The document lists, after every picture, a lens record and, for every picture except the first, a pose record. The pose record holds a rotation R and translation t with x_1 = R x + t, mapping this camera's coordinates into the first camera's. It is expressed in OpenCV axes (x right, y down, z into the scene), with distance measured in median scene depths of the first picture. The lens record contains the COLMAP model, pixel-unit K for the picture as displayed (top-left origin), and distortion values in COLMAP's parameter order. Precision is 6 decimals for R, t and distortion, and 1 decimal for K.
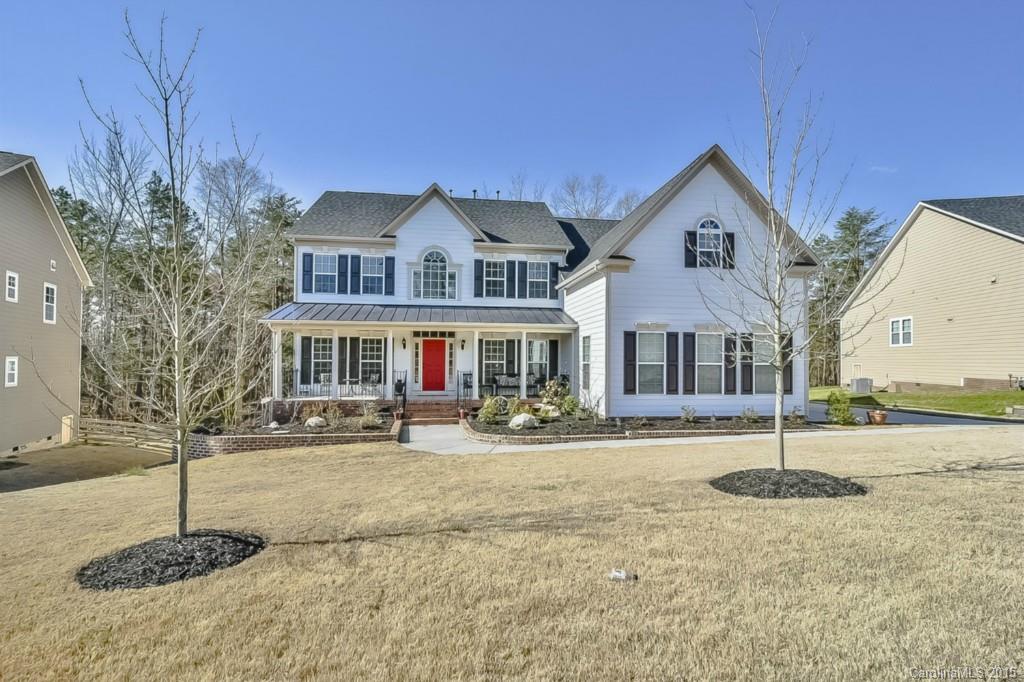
lens RADIAL K [[451.0, 0, 496.5], [0, 451.0, 357.2], [0, 0, 1]] dist [0.011456, -0.002774]
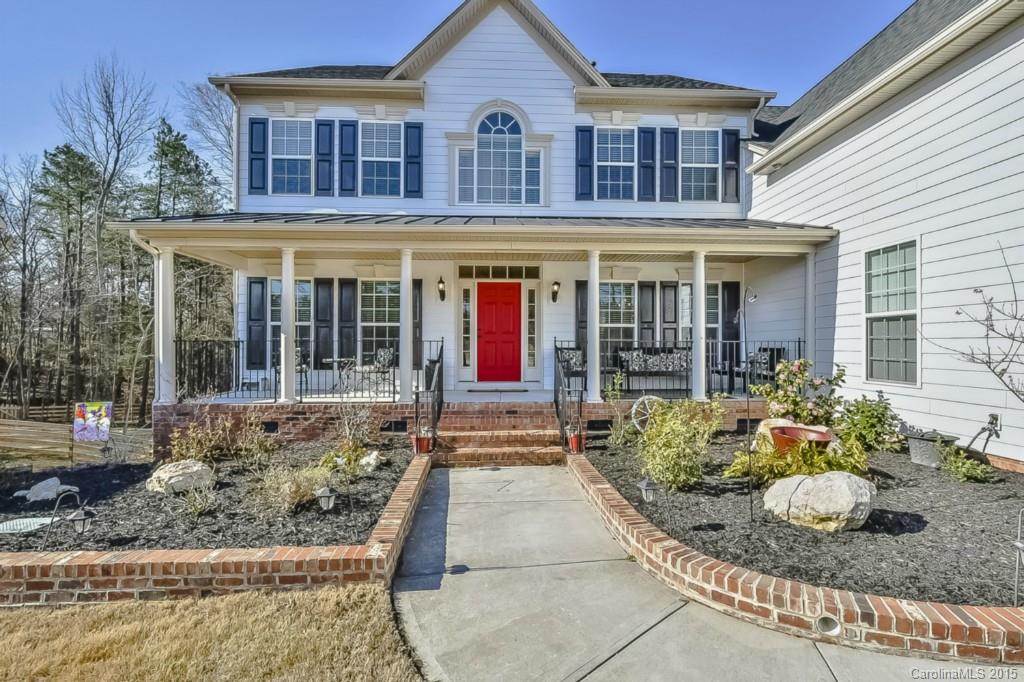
lens RADIAL K [[451.0, 0, 513.9], [0, 451.0, 344.5], [0, 0, 1]] dist [0.011456, -0.002774]
pose [[0.996631, -0.006571, -0.081756, -0.079951], [0.007066, 0.999958, 0.005770, 0.029282], [0.081714, -0.006329, 0.996636, 0.486809]]
